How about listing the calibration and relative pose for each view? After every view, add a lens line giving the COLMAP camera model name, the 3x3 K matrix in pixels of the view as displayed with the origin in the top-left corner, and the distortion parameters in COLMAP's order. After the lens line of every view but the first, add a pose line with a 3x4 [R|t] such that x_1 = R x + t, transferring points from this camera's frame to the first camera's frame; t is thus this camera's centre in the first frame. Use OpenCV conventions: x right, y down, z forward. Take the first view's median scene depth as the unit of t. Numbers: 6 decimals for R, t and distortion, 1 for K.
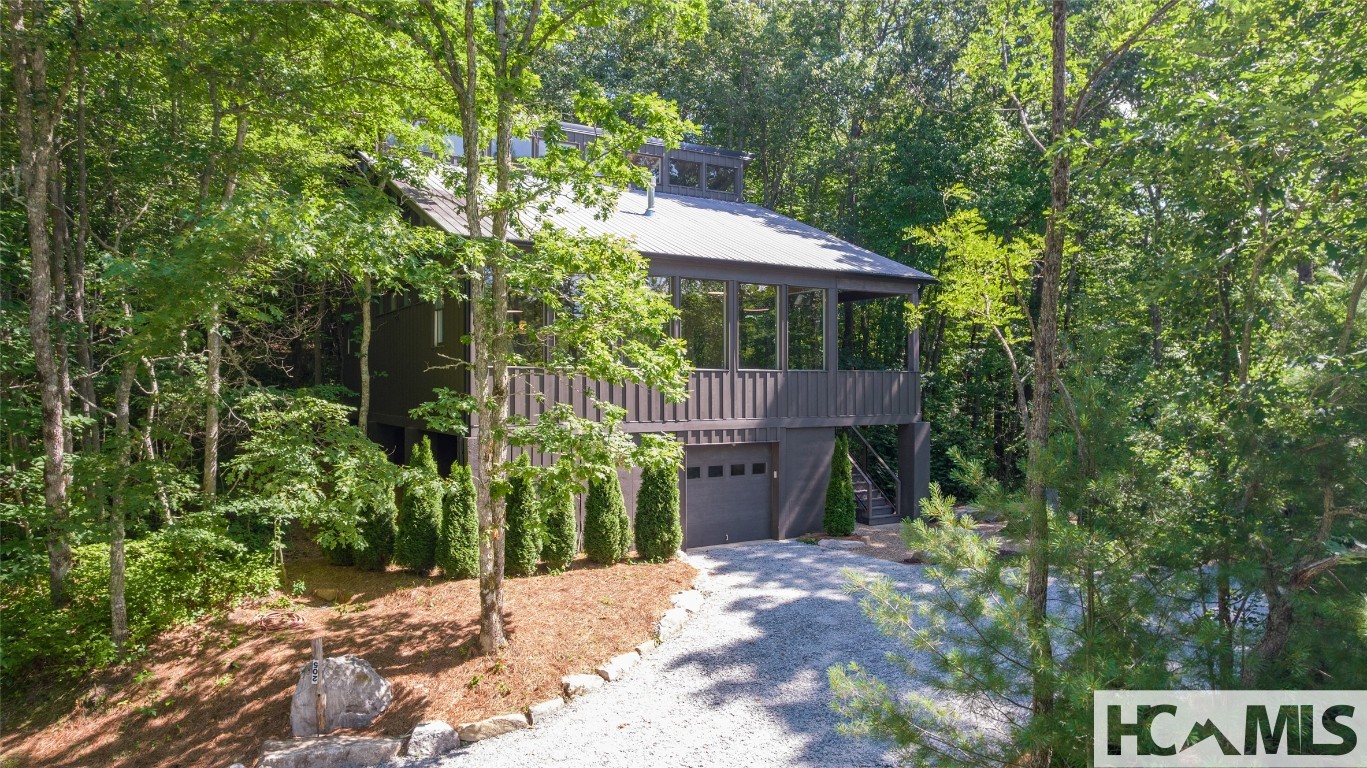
lens RADIAL K [[974.9, 0, 683.5], [0, 974.9, 384.0], [0, 0, 1]] dist [0.003042, 0.000300]
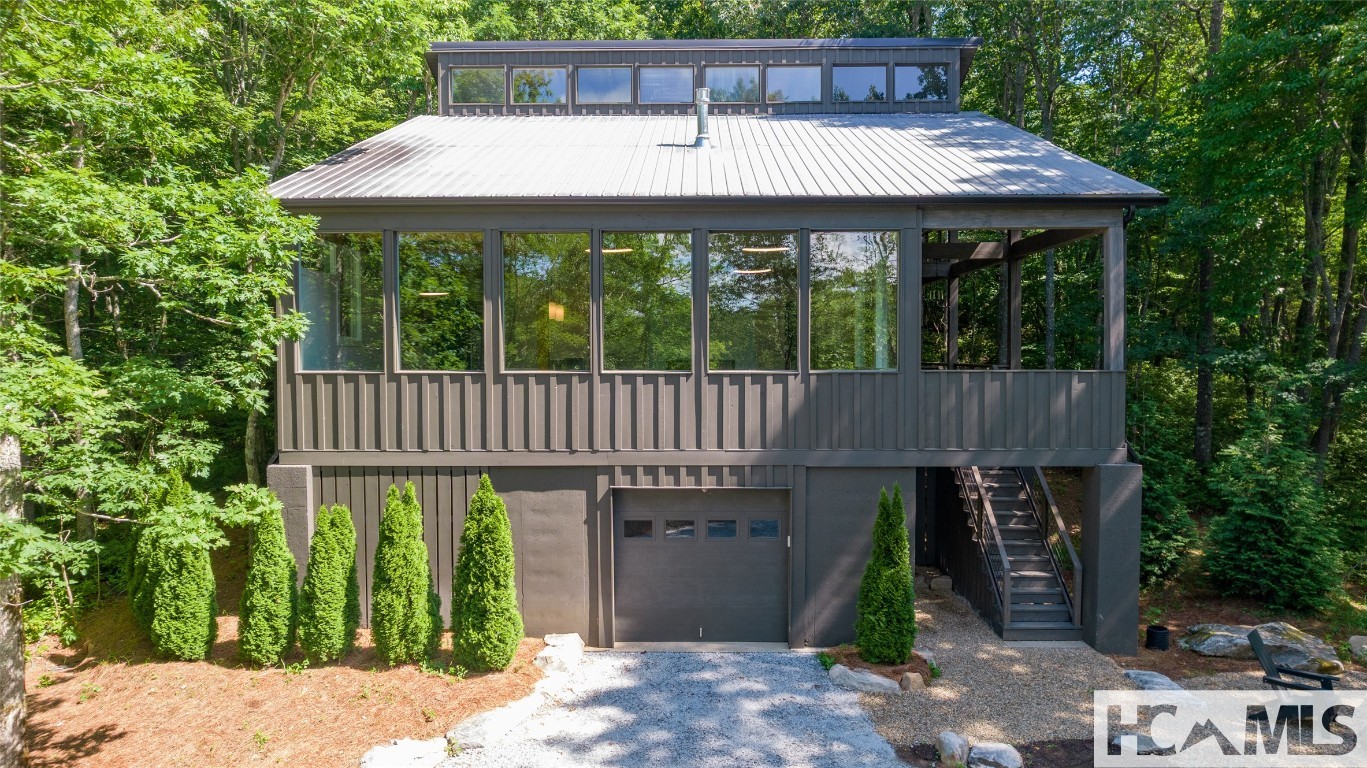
lens RADIAL K [[974.9, 0, 683.5], [0, 974.9, 384.0], [0, 0, 1]] dist [0.003042, 0.000300]
pose [[0.849961, 0.026939, -0.526157, 0.371043], [-0.007204, 0.999193, 0.039521, -0.032132], [0.526797, -0.029801, 0.849469, 0.442642]]
